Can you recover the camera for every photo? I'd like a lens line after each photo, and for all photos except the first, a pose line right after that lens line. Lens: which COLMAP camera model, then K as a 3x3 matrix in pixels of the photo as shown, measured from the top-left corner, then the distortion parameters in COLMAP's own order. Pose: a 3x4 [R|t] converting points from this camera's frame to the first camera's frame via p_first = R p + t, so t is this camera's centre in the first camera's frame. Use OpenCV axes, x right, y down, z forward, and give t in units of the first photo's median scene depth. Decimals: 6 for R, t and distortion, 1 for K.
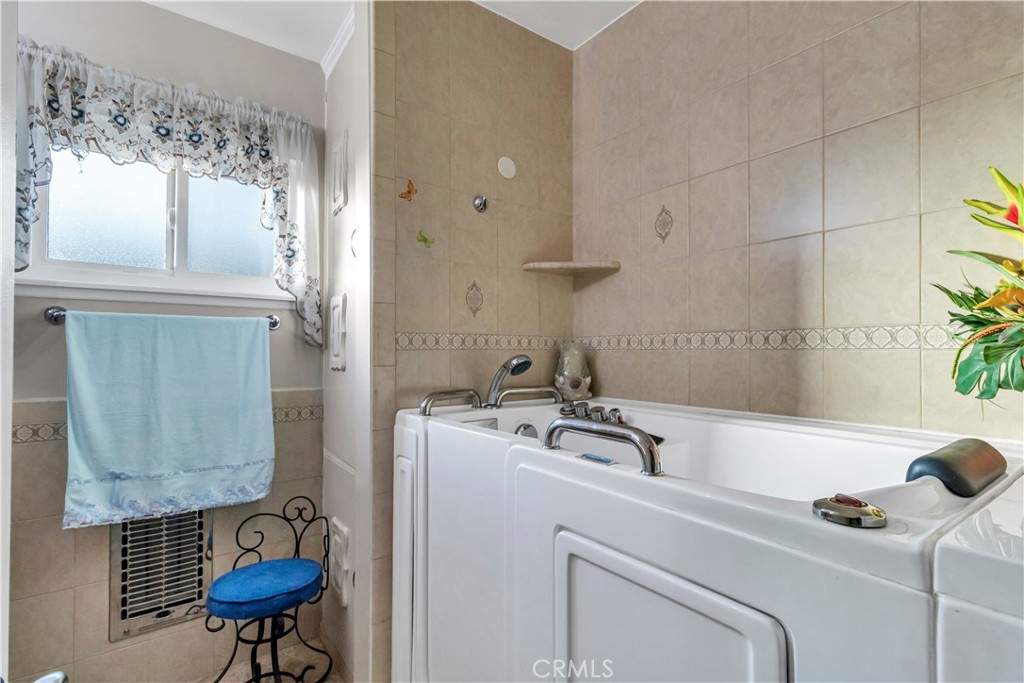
lens RADIAL K [[483.0, 0, 515.9], [0, 483.0, 340.4], [0, 0, 1]] dist [0.002619, -0.000540]
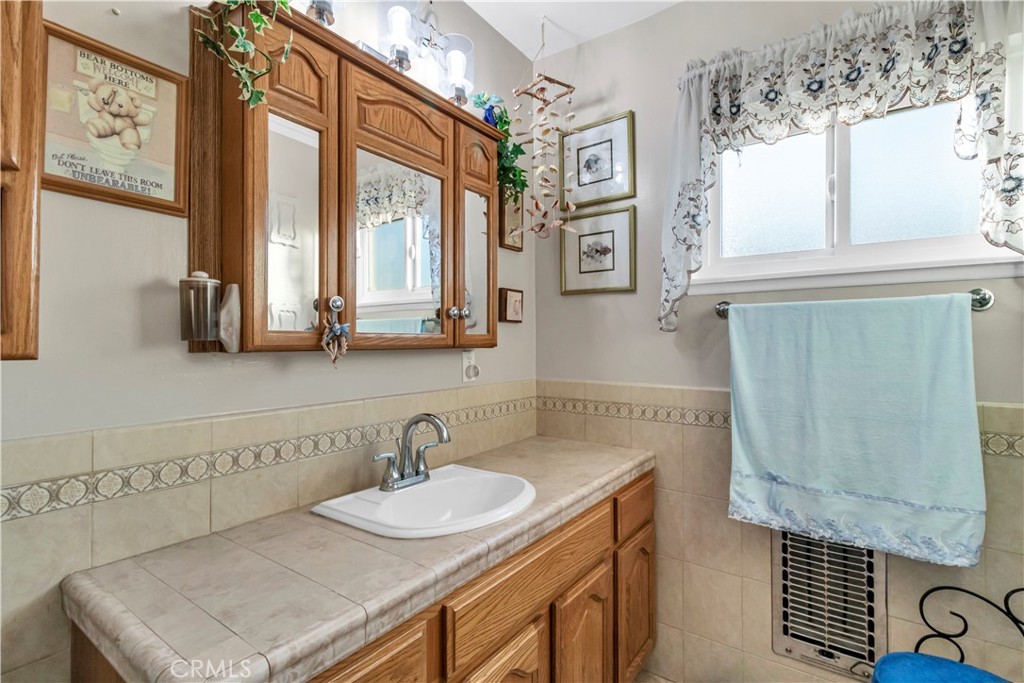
lens RADIAL K [[483.0, 0, 515.9], [0, 483.0, 340.4], [0, 0, 1]] dist [0.002619, -0.000540]
pose [[0.297899, -0.008226, -0.954562, -0.077414], [0.021505, 0.999767, -0.001905, 0.006435], [0.954355, -0.019960, 0.298007, 0.238412]]
